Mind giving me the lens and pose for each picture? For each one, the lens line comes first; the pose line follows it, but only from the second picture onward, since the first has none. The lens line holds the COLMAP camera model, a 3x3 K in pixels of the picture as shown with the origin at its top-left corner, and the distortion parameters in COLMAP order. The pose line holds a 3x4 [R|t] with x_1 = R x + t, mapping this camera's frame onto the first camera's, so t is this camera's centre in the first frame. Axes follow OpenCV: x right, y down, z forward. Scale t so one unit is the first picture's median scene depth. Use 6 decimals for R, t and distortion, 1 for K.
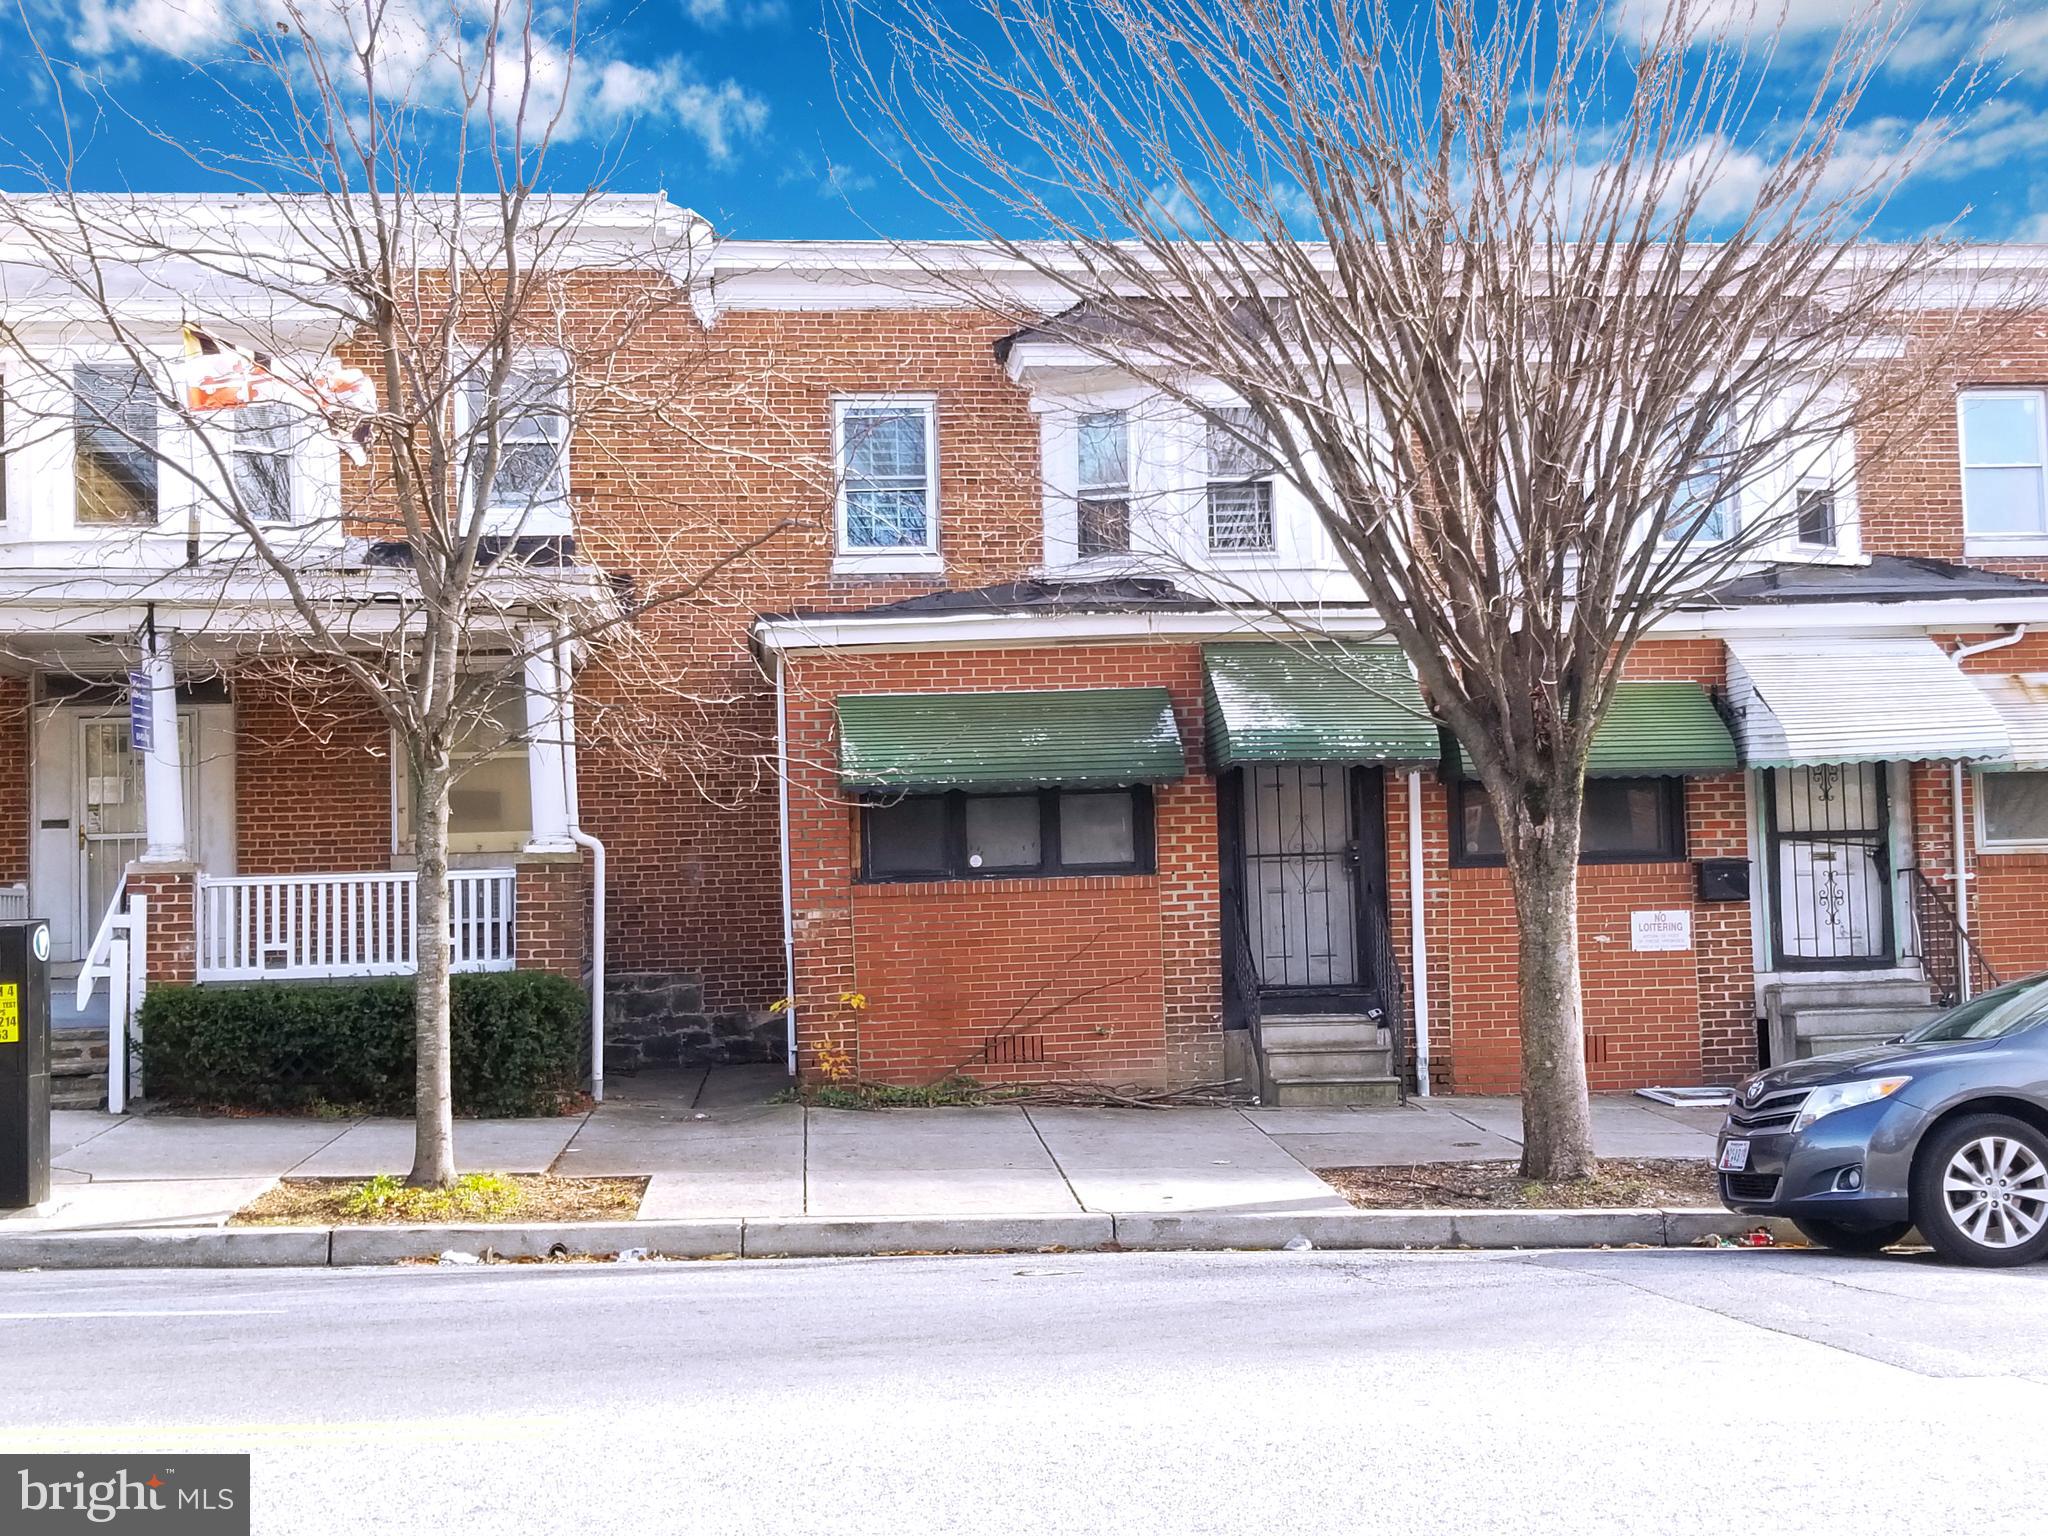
lens RADIAL K [[2622.0, 0, 1065.4], [0, 2622.0, 771.3], [0, 0, 1]] dist [0.153885, -0.427068]
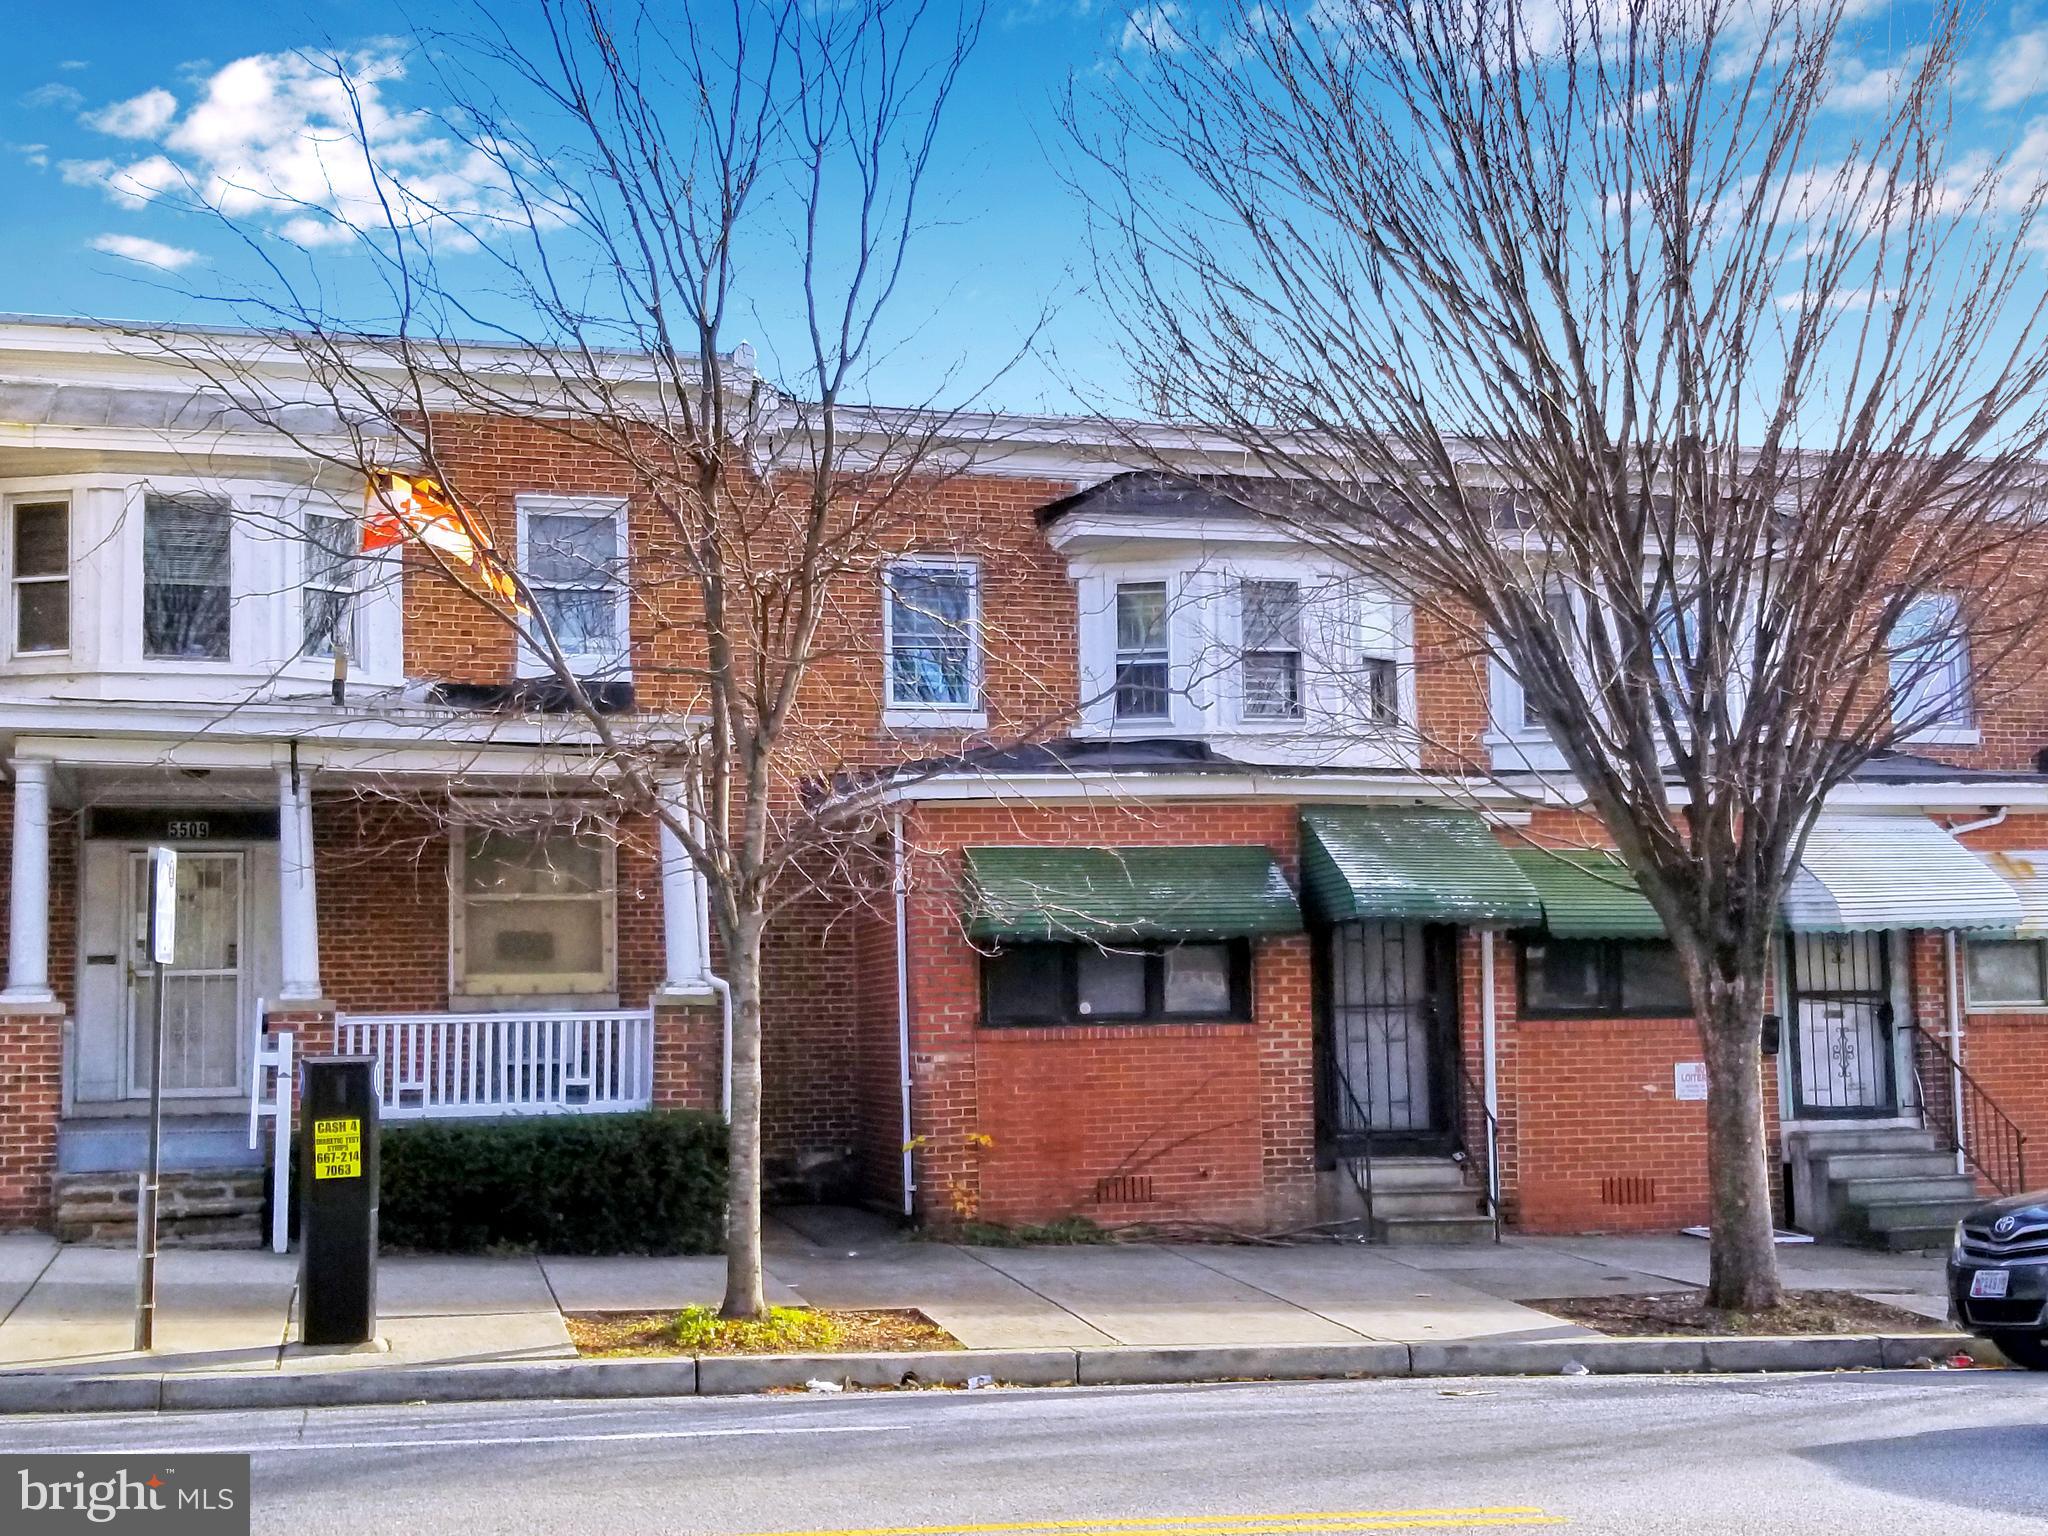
lens RADIAL K [[2616.8, 0, 1063.5], [0, 2616.8, 821.7], [0, 0, 1]] dist [0.152948, -0.404639]
pose [[0.986277, 0.023781, 0.163379, -0.214887], [-0.017517, 0.999059, -0.039671, 0.001702], [-0.164169, 0.036265, 0.985765, -0.027225]]
